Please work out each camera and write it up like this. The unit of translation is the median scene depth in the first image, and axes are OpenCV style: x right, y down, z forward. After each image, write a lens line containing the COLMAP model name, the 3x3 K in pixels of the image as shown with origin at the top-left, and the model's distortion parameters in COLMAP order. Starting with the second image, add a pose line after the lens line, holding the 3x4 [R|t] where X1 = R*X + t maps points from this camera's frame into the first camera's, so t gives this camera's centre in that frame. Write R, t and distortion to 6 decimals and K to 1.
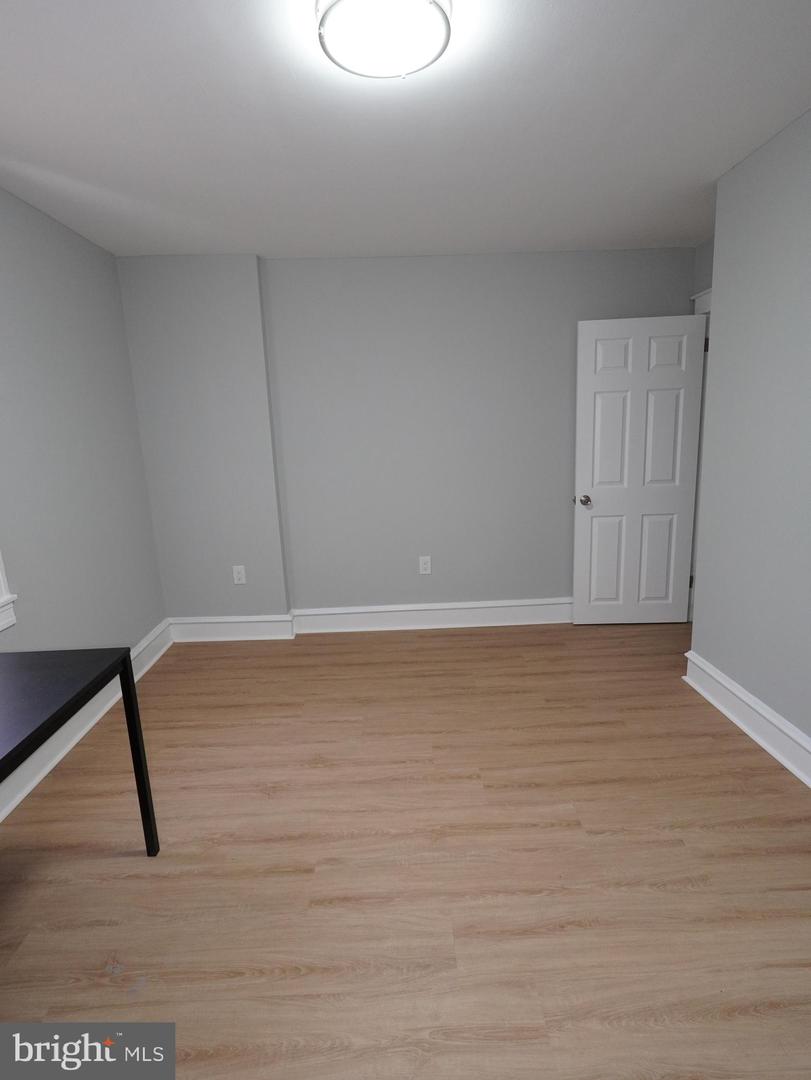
lens RADIAL K [[546.4, 0, 405.5], [0, 546.4, 540.0], [0, 0, 1]] dist [-0.029665, 0.009192]
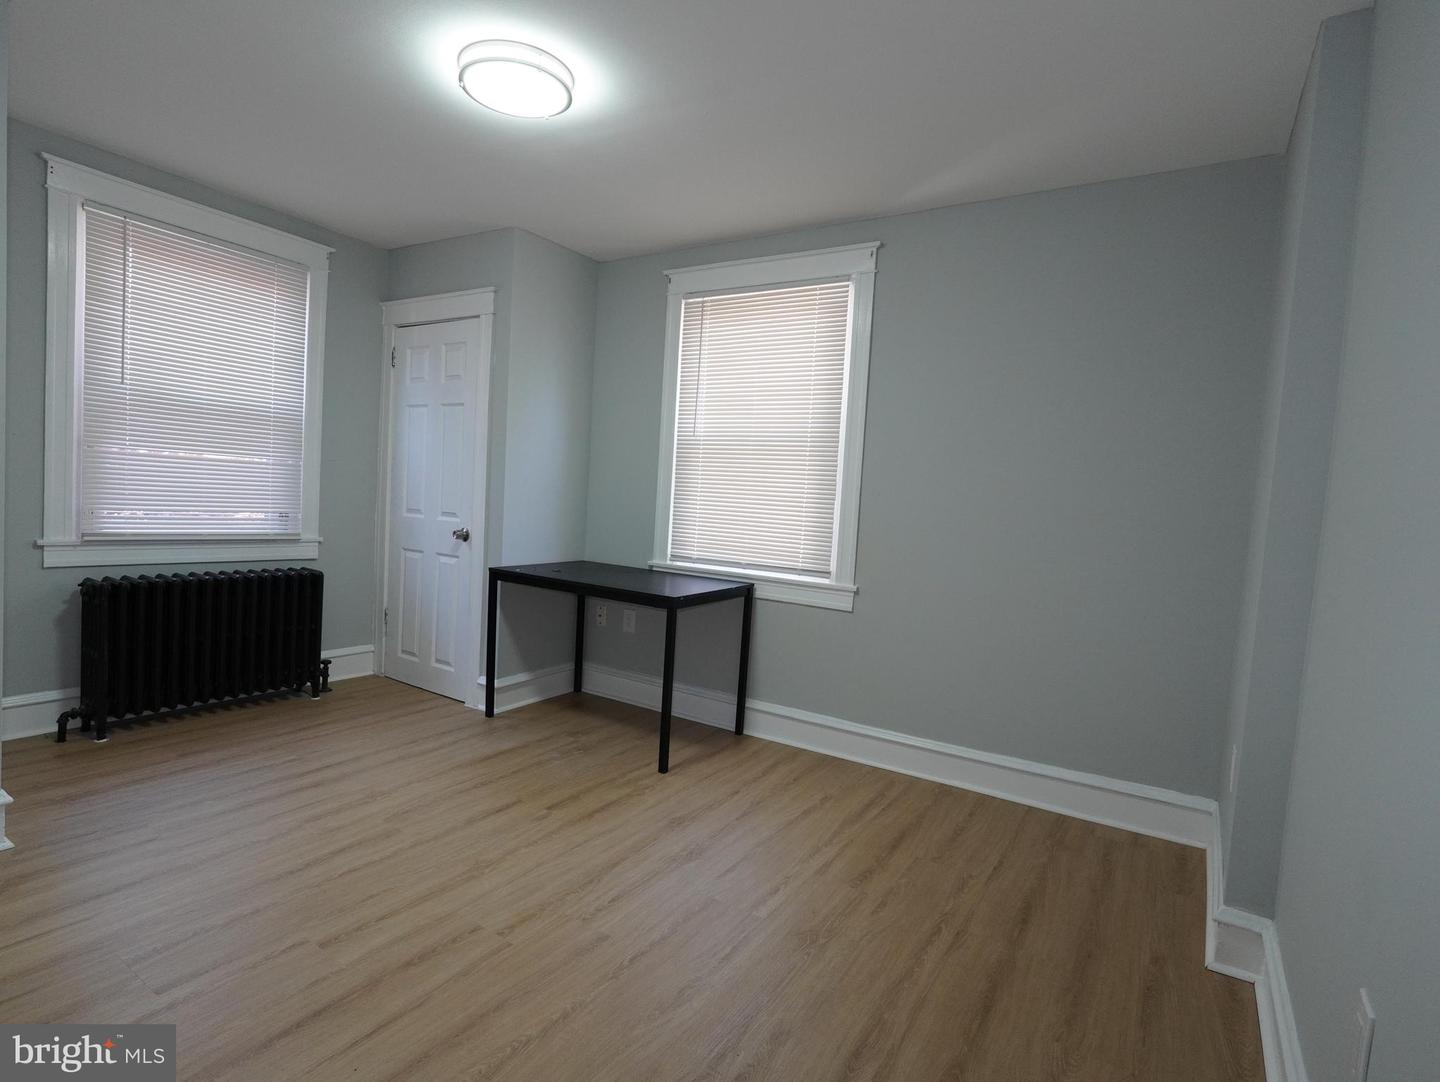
lens RADIAL K [[728.5, 0, 715.6], [0, 728.5, 522.9], [0, 0, 1]] dist [-0.029665, 0.009192]
pose [[-0.549052, 0.049323, -0.834331, 0.715496], [-0.208823, 0.958501, 0.194085, -0.269738], [0.809280, 0.280791, -0.515967, 1.568657]]
